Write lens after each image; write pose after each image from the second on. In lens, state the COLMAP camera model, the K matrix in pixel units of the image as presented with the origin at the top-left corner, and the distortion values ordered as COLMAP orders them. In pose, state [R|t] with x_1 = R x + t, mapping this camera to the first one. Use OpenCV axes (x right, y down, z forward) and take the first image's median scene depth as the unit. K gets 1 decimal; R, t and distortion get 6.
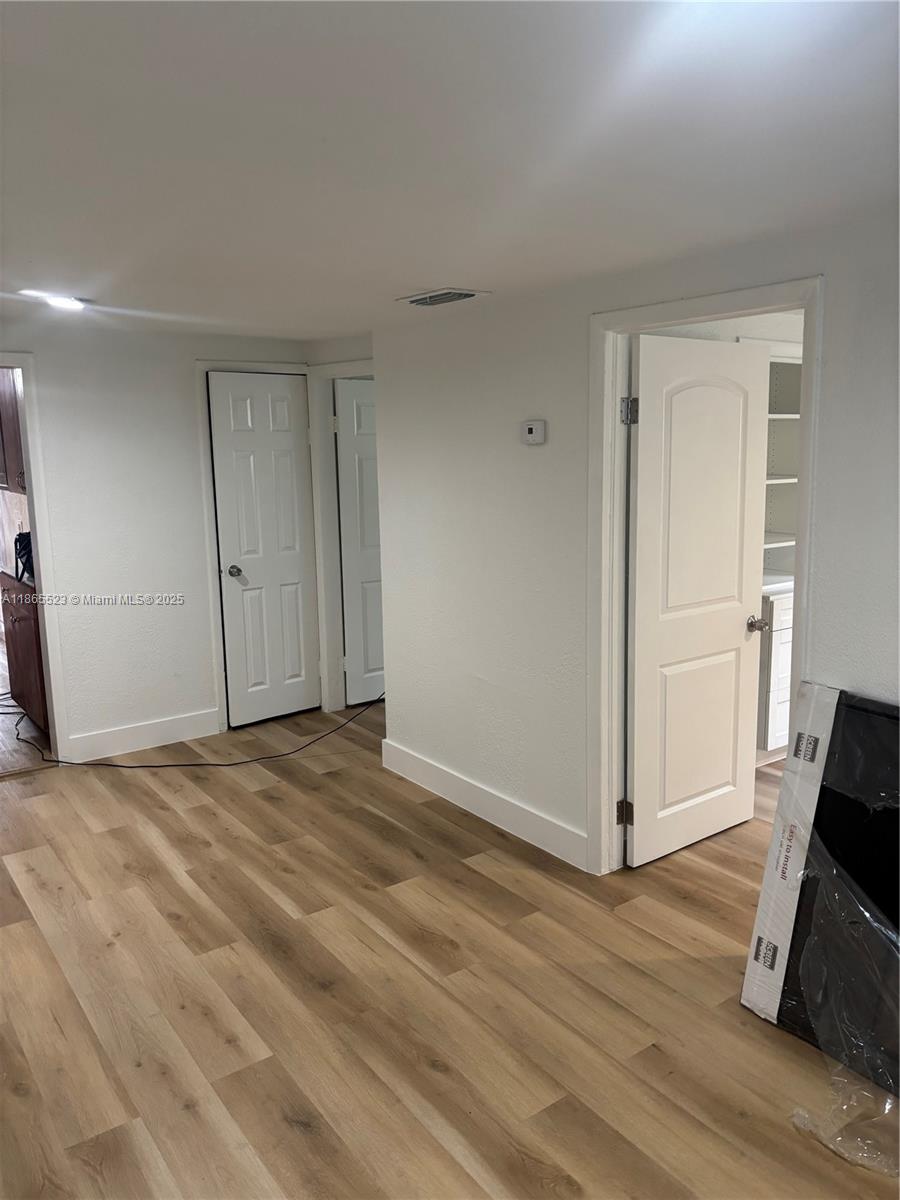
lens RADIAL K [[912.6, 0, 471.8], [0, 912.6, 592.5], [0, 0, 1]] dist [0.034425, -0.034619]
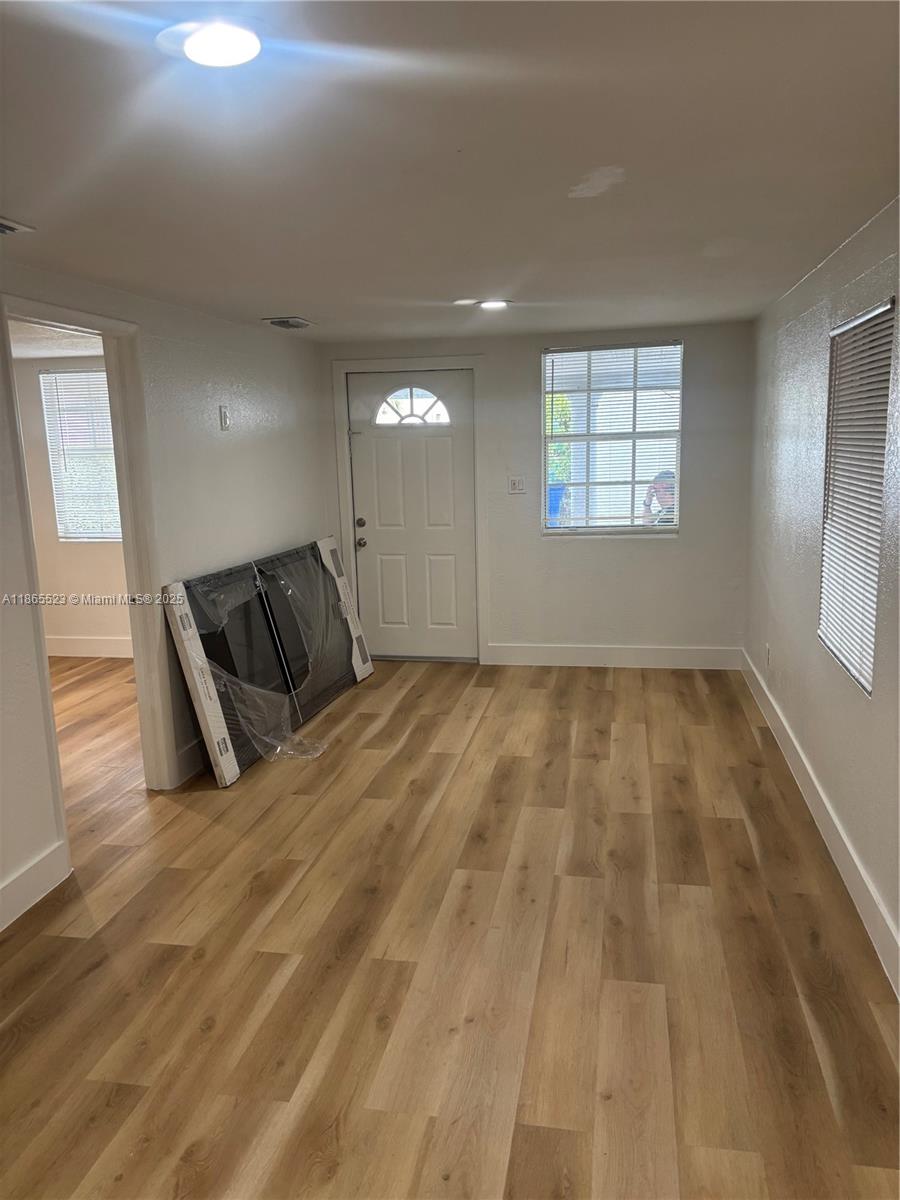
lens RADIAL K [[912.6, 0, 444.5], [0, 912.6, 597.1], [0, 0, 1]] dist [0.034425, -0.034619]
pose [[-0.675110, -0.093782, 0.731731, -0.885163], [0.156913, 0.950935, 0.266648, -0.181235], [-0.720836, 0.294835, -0.627270, 1.337306]]
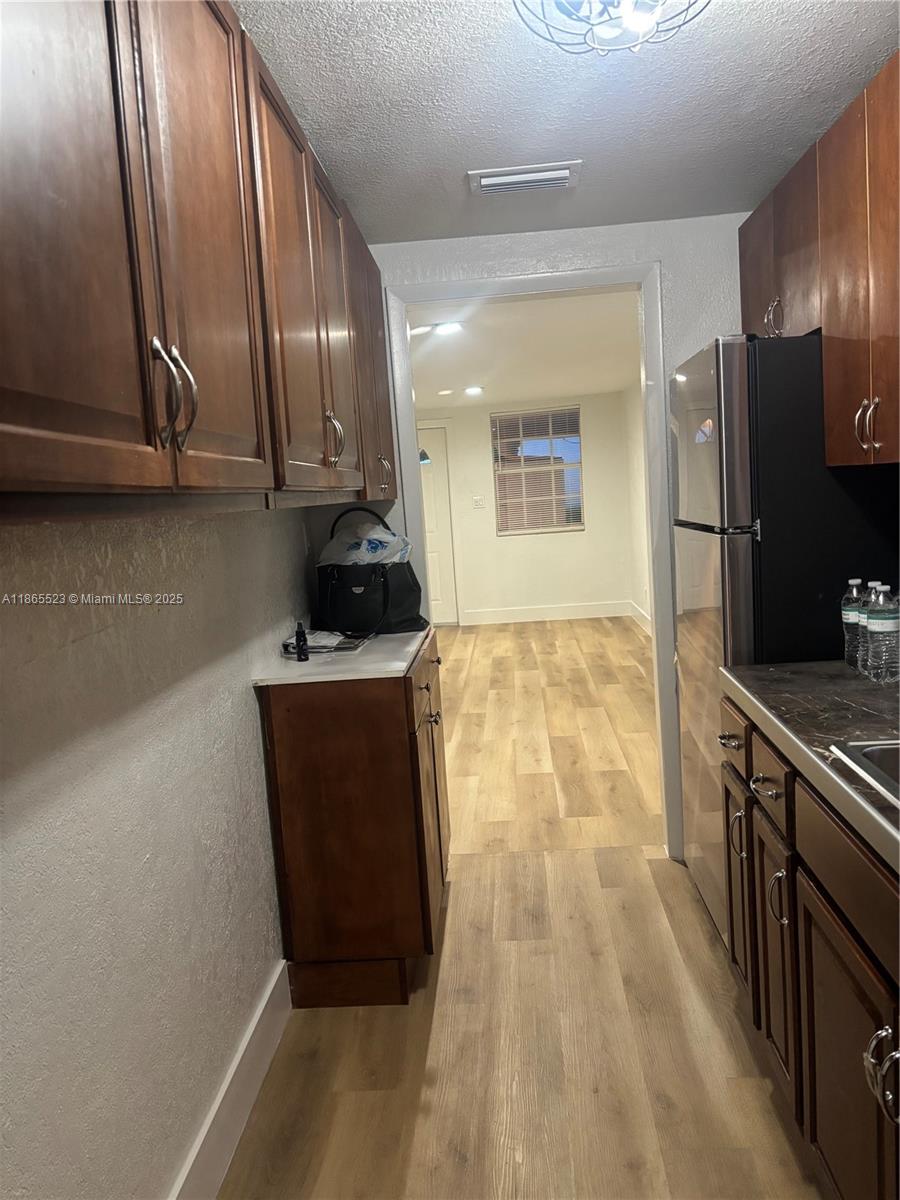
lens RADIAL K [[912.6, 0, 454.6], [0, 912.6, 602.9], [0, 0, 1]] dist [0.034425, -0.034619]
pose [[-0.762397, -0.008339, 0.647056, -1.361362], [0.190182, 0.952871, 0.236362, -0.260503], [-0.618532, 0.303260, -0.724880, 2.161953]]
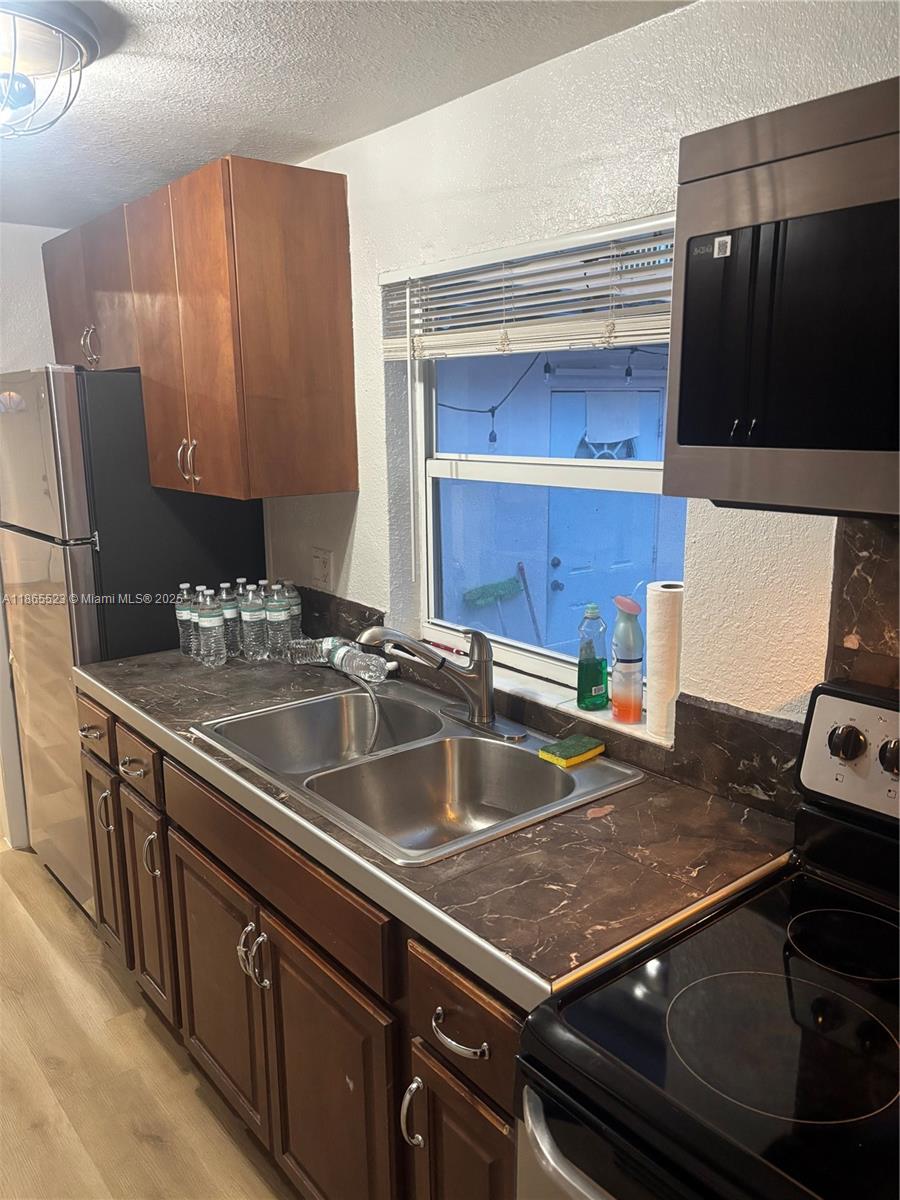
lens RADIAL K [[912.6, 0, 452.5], [0, 912.6, 600.8], [0, 0, 1]] dist [0.034425, -0.034619]
pose [[-0.998427, 0.041676, -0.037498, -1.351871], [0.025422, 0.932708, 0.359735, -0.478245], [0.049967, 0.358216, -0.932301, 2.468822]]
